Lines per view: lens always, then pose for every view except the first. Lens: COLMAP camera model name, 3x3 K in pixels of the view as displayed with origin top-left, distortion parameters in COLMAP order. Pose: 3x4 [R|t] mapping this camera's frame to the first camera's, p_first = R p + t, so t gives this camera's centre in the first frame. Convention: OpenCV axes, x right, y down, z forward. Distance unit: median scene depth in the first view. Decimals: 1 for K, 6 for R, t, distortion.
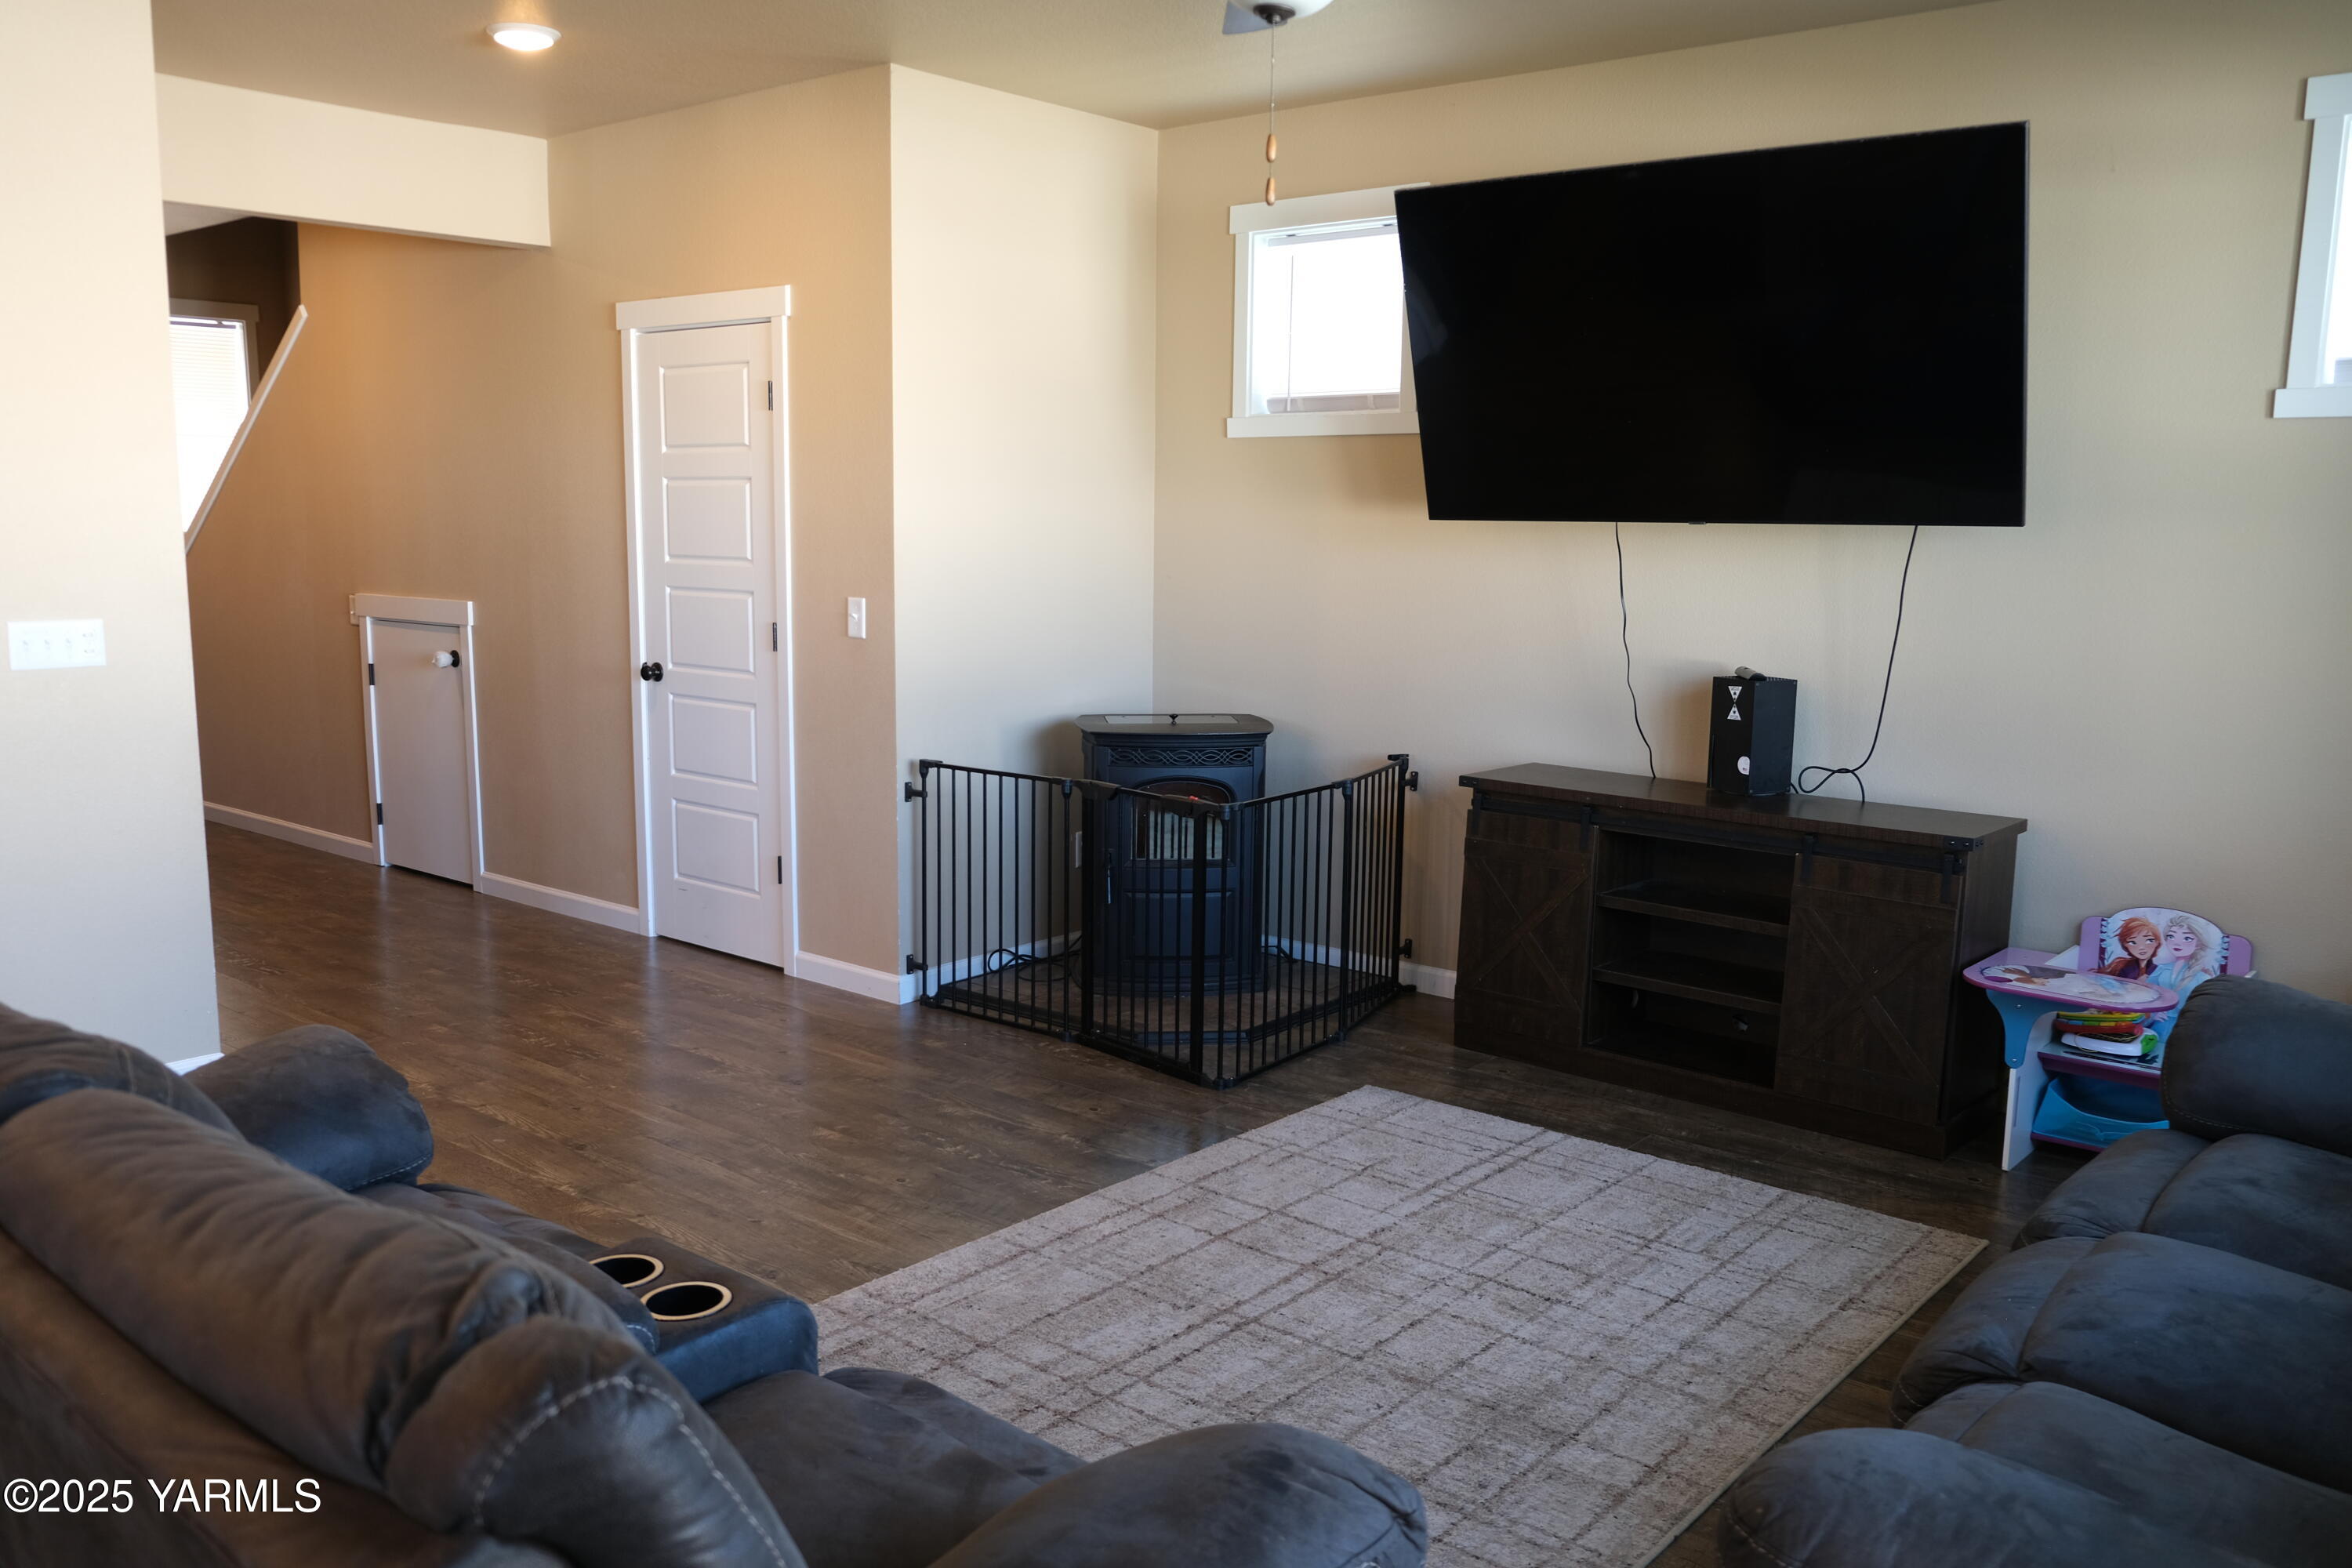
lens RADIAL K [[1819.7, 0, 1157.2], [0, 1819.7, 790.8], [0, 0, 1]] dist [-0.047694, 0.036028]
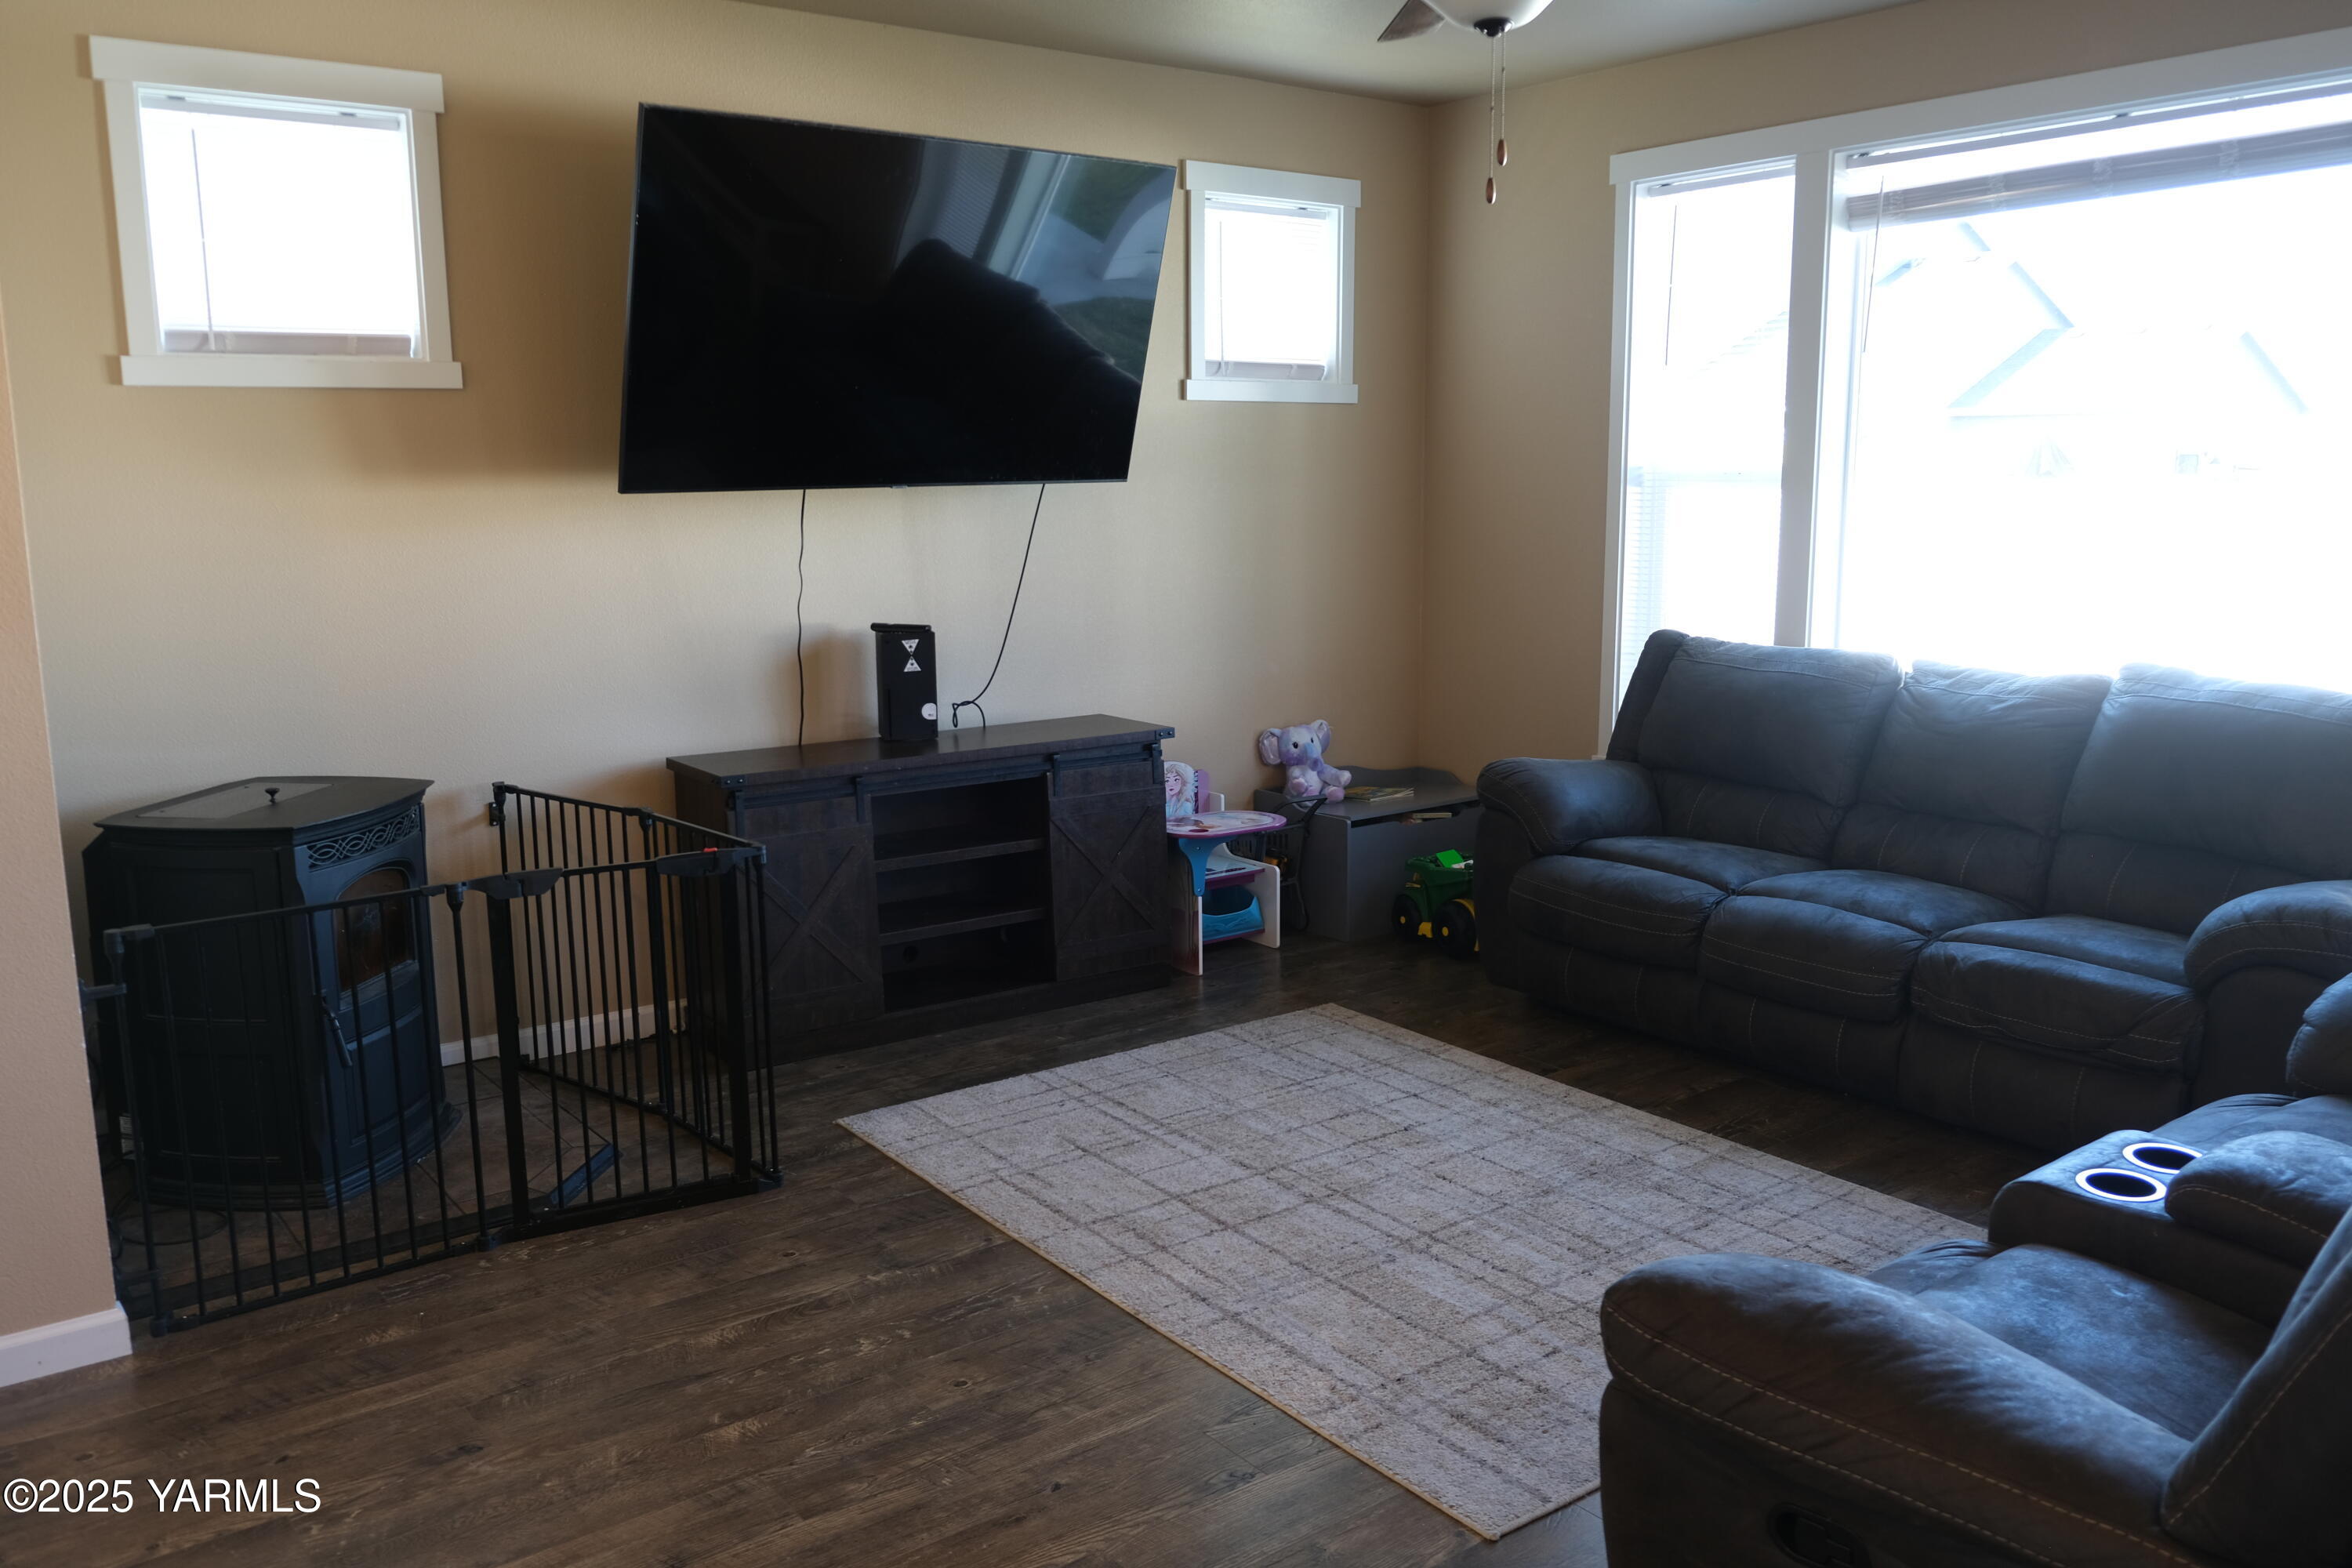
lens RADIAL K [[1819.7, 0, 1159.2], [0, 1819.7, 779.8], [0, 0, 1]] dist [-0.047694, 0.036028]
pose [[0.225762, -0.175320, 0.958277, -0.757019], [0.162052, 0.976726, 0.140517, -0.114811], [-0.960610, 0.123567, 0.248918, 0.669841]]
